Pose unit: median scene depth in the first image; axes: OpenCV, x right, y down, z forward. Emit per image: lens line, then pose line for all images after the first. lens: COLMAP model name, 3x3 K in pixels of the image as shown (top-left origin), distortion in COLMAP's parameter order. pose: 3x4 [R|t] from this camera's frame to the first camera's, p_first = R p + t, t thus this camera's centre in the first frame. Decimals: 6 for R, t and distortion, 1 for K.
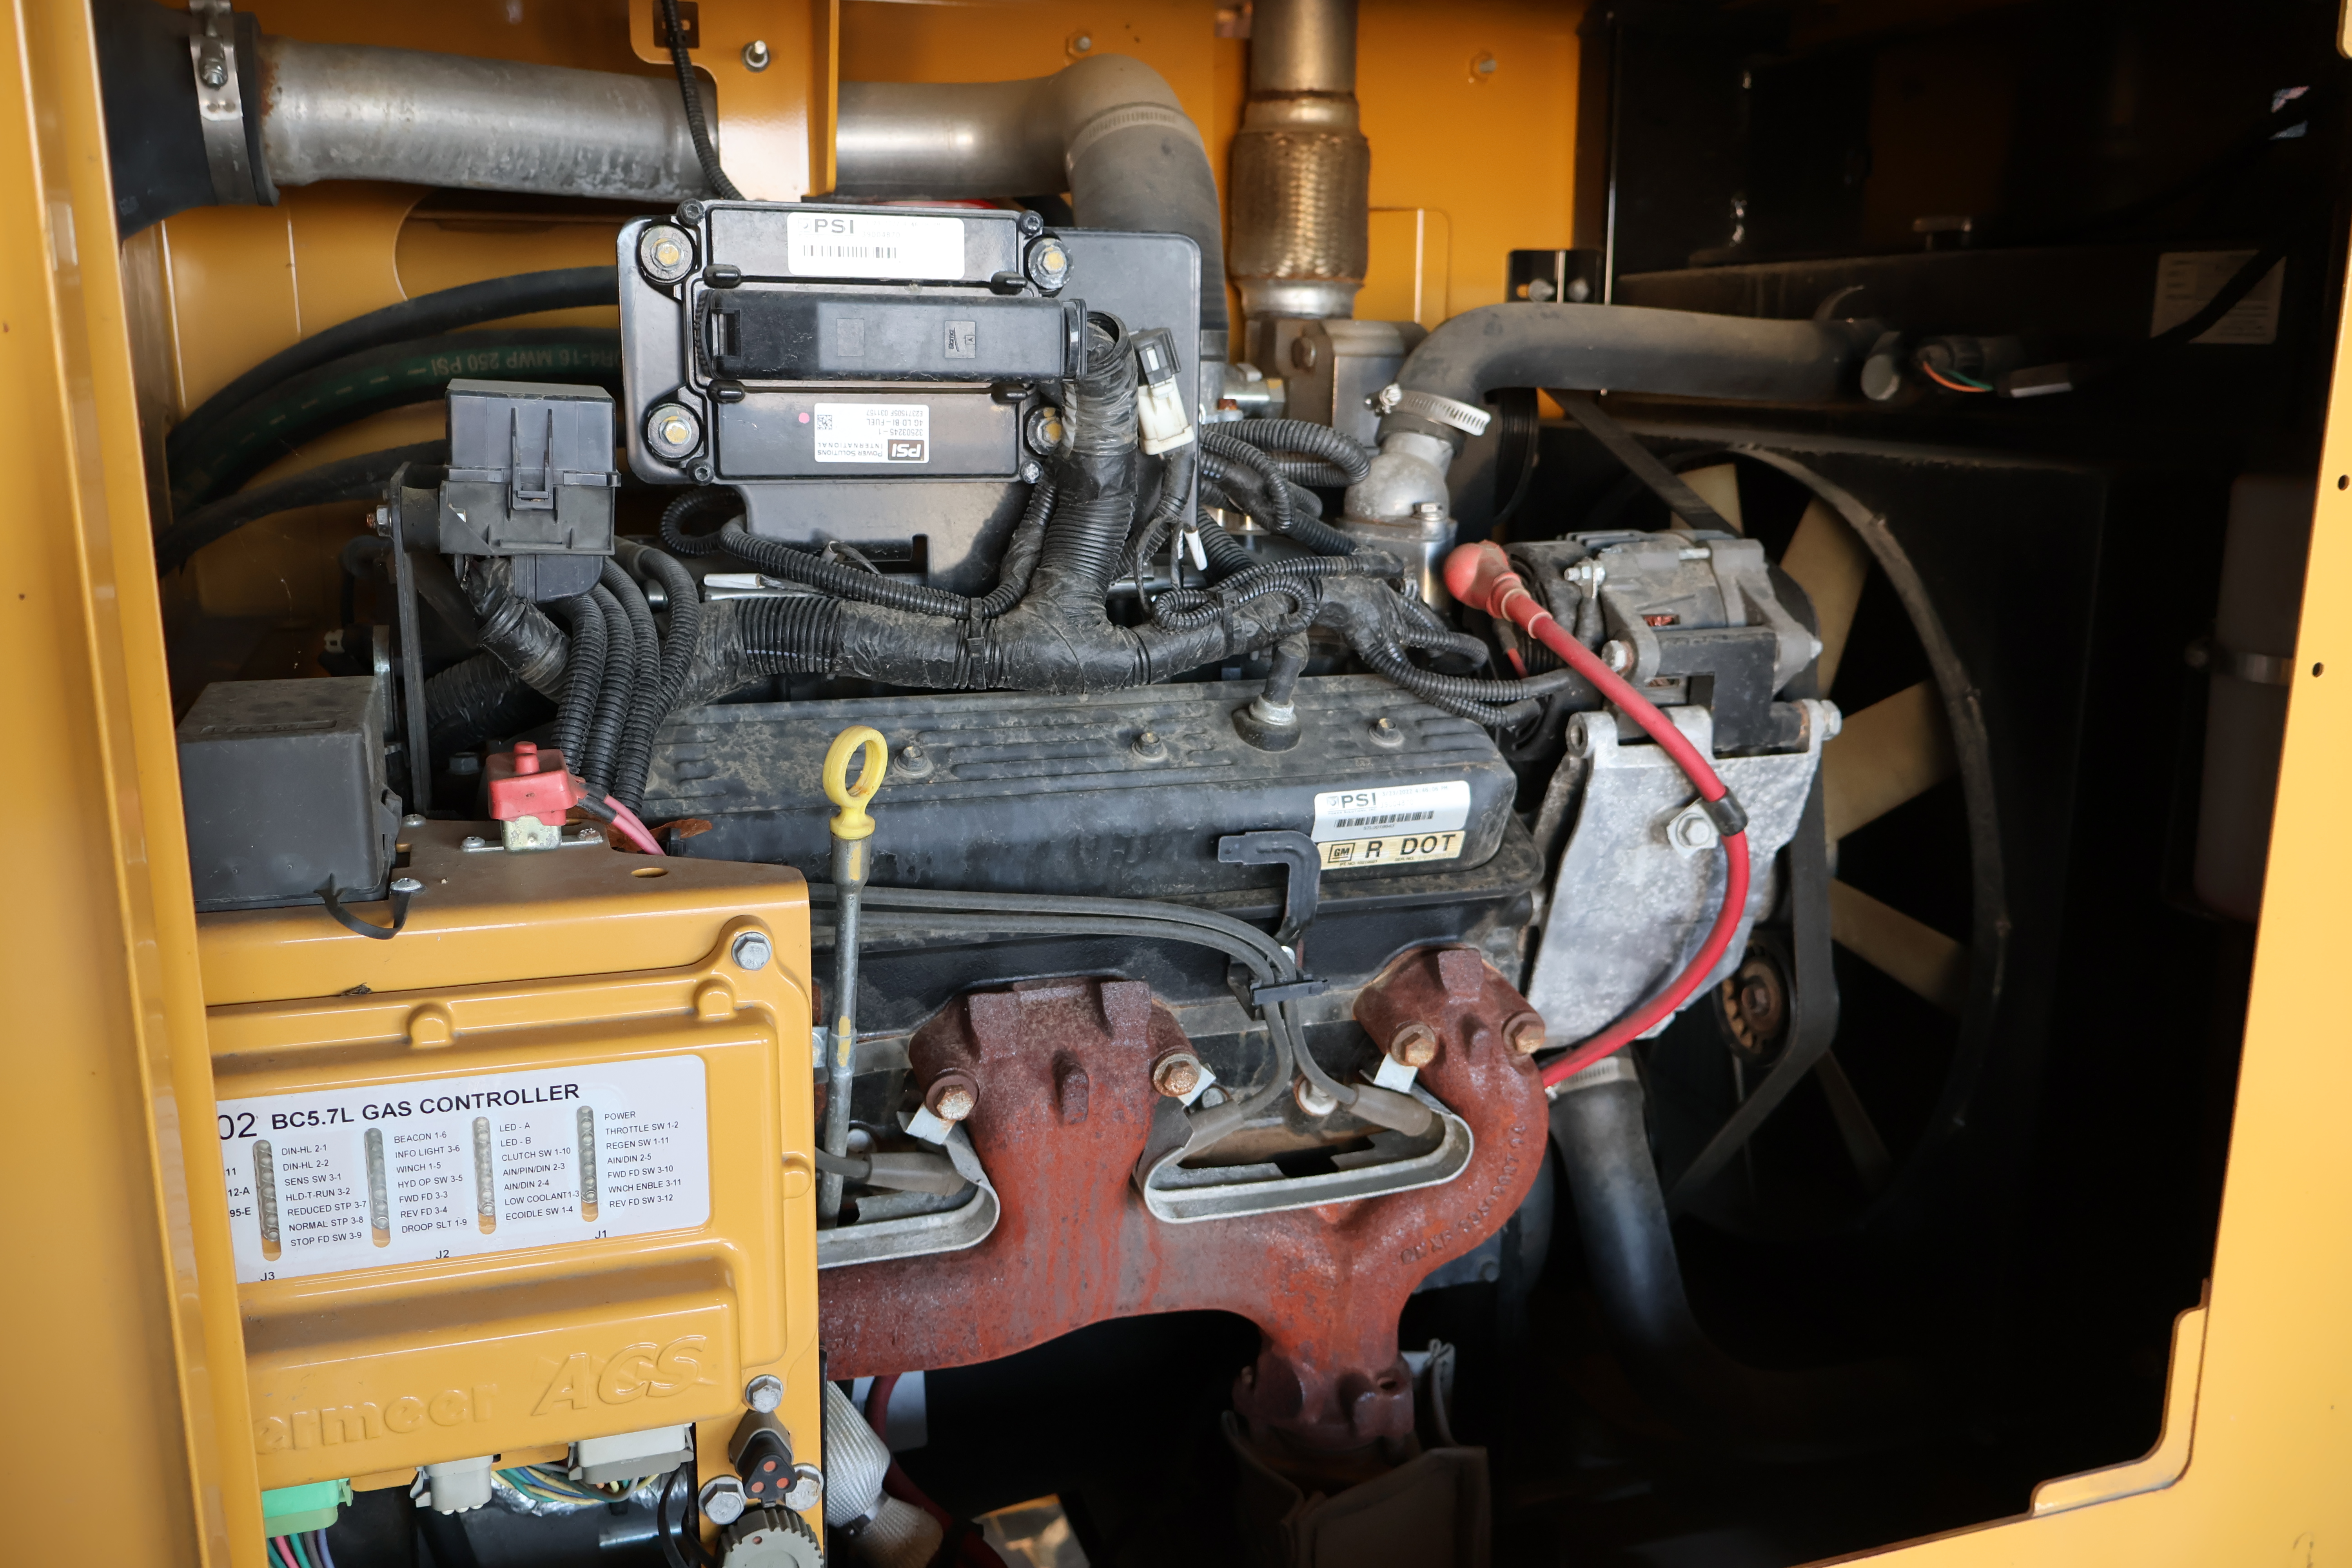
lens RADIAL K [[1948.5, 0, 1170.5], [0, 1948.5, 780.3], [0, 0, 1]] dist [0.004852, 0.003779]
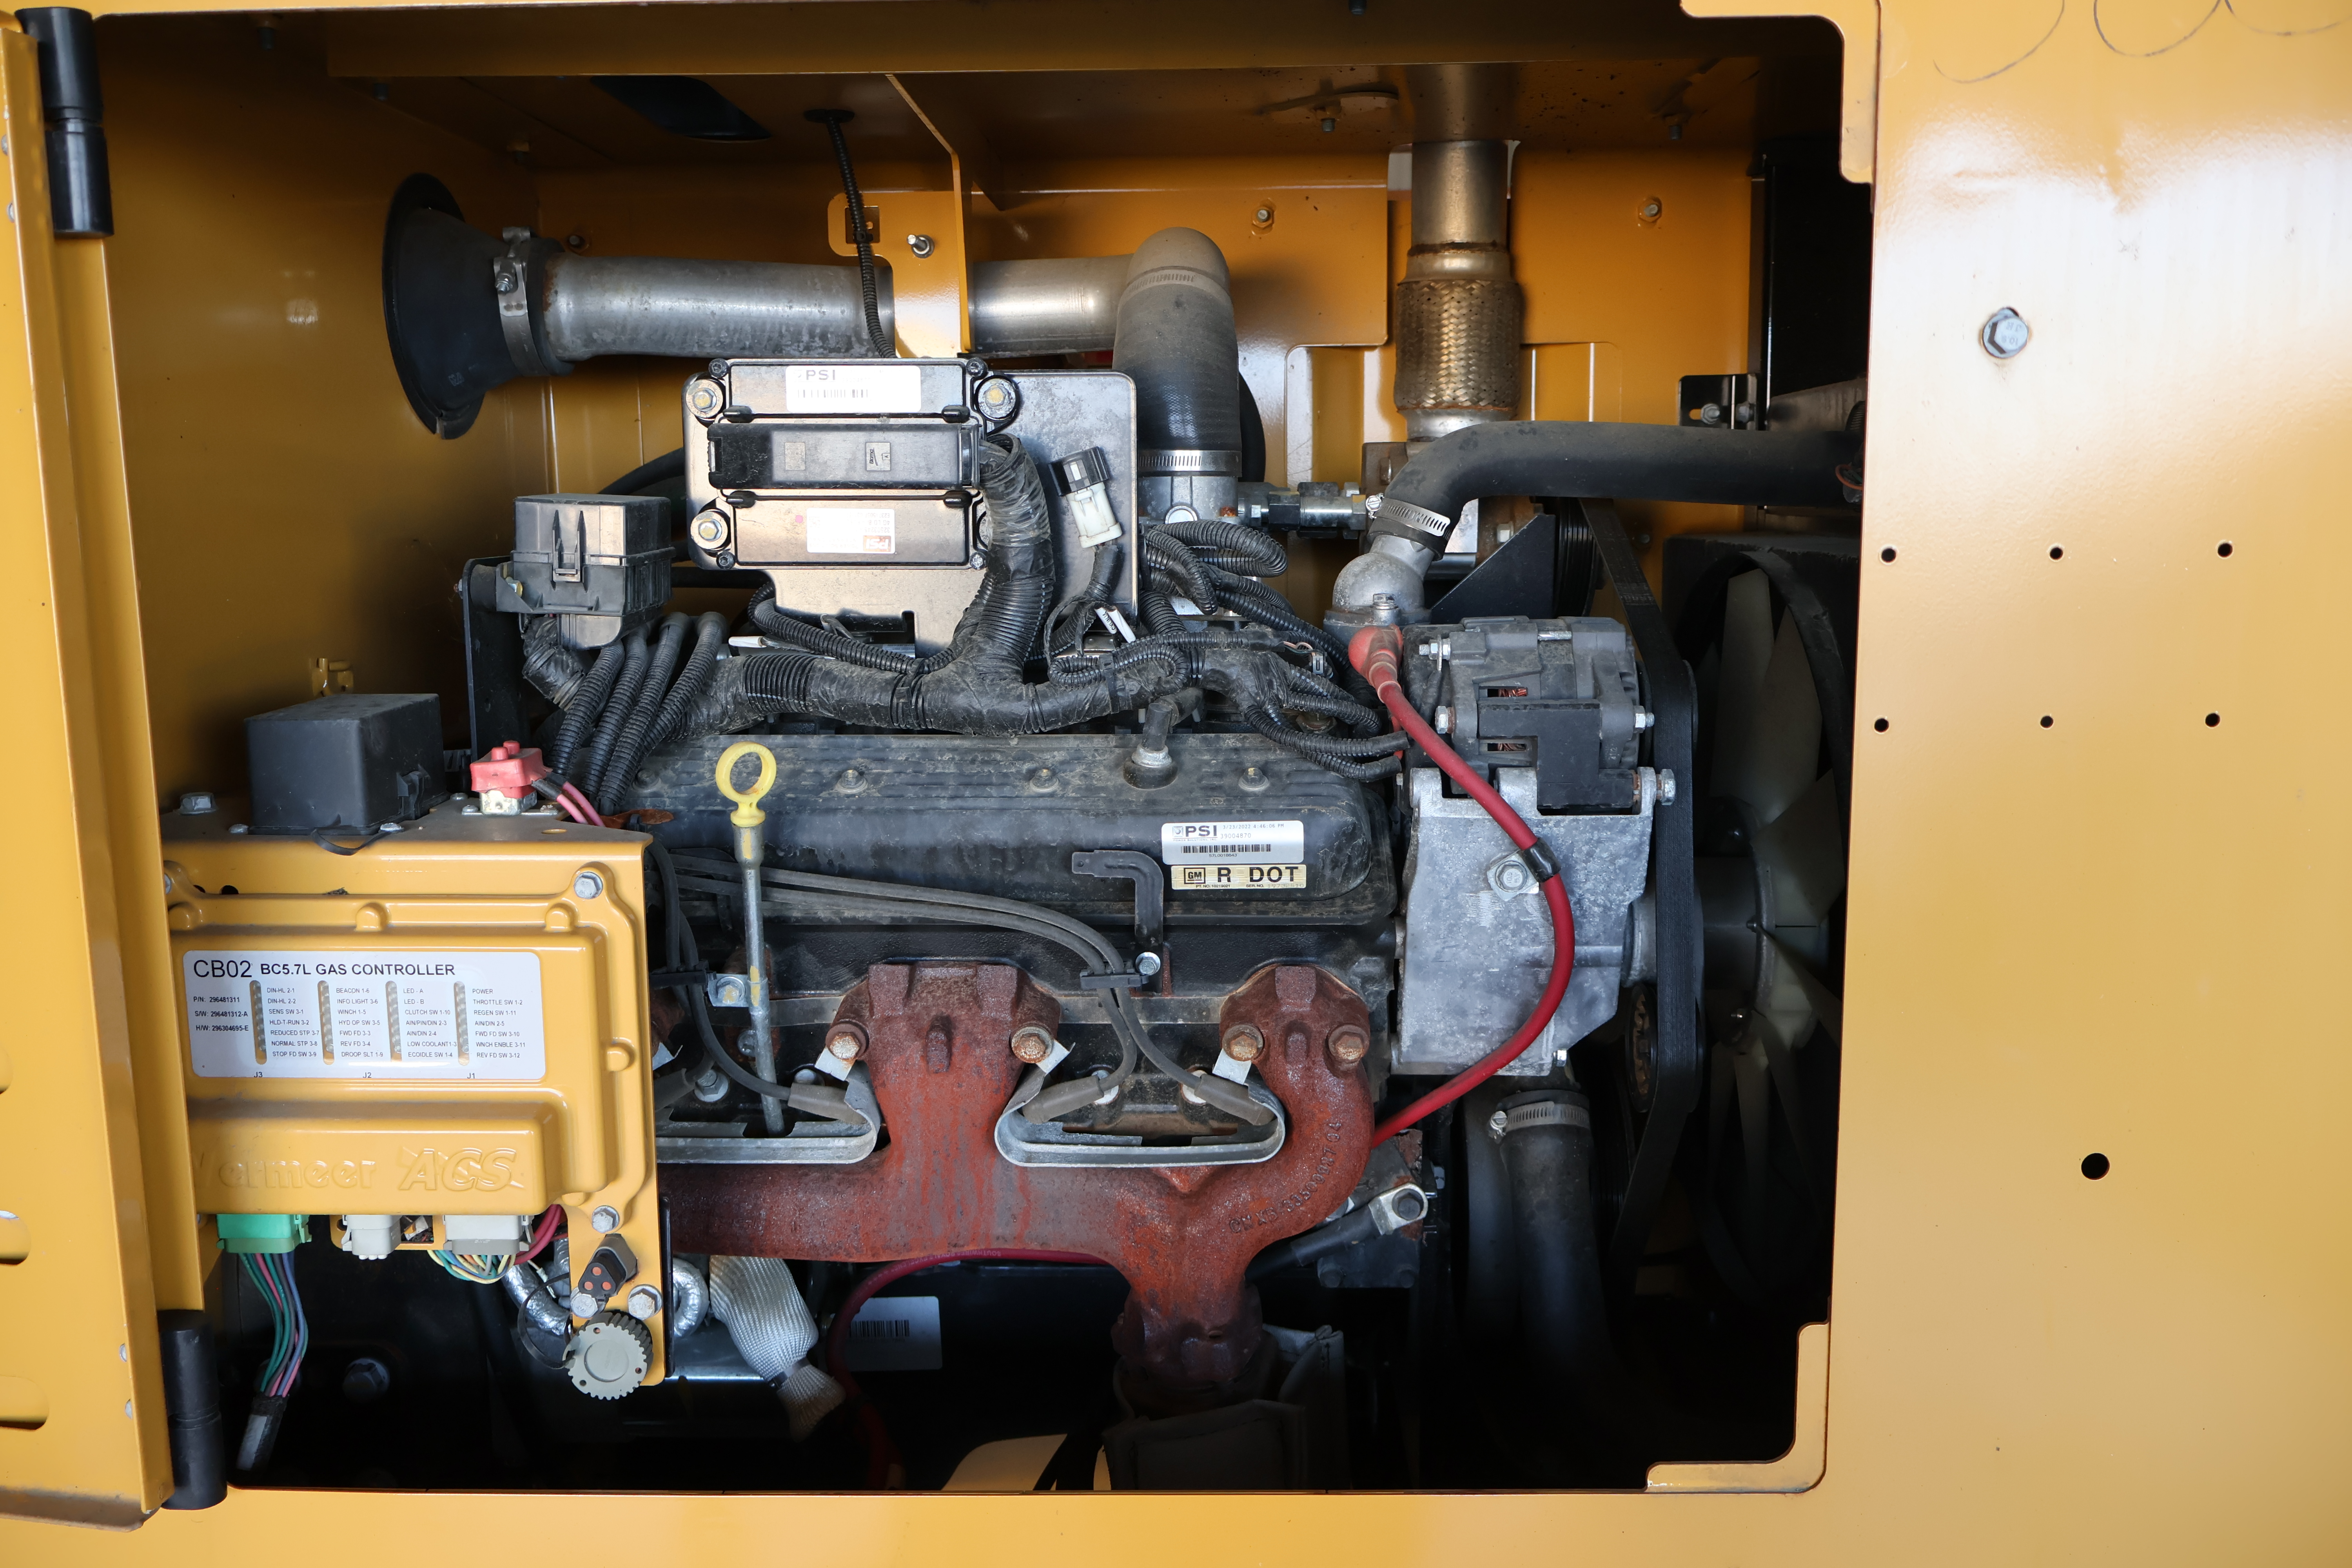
lens RADIAL K [[1948.5, 0, 1170.5], [0, 1948.5, 780.3], [0, 0, 1]] dist [0.004852, 0.003779]
pose [[0.940797, 0.035429, -0.337115, 0.482759], [-0.060258, 0.996163, -0.063472, 0.056545], [0.333572, 0.080028, 0.939322, -0.134926]]
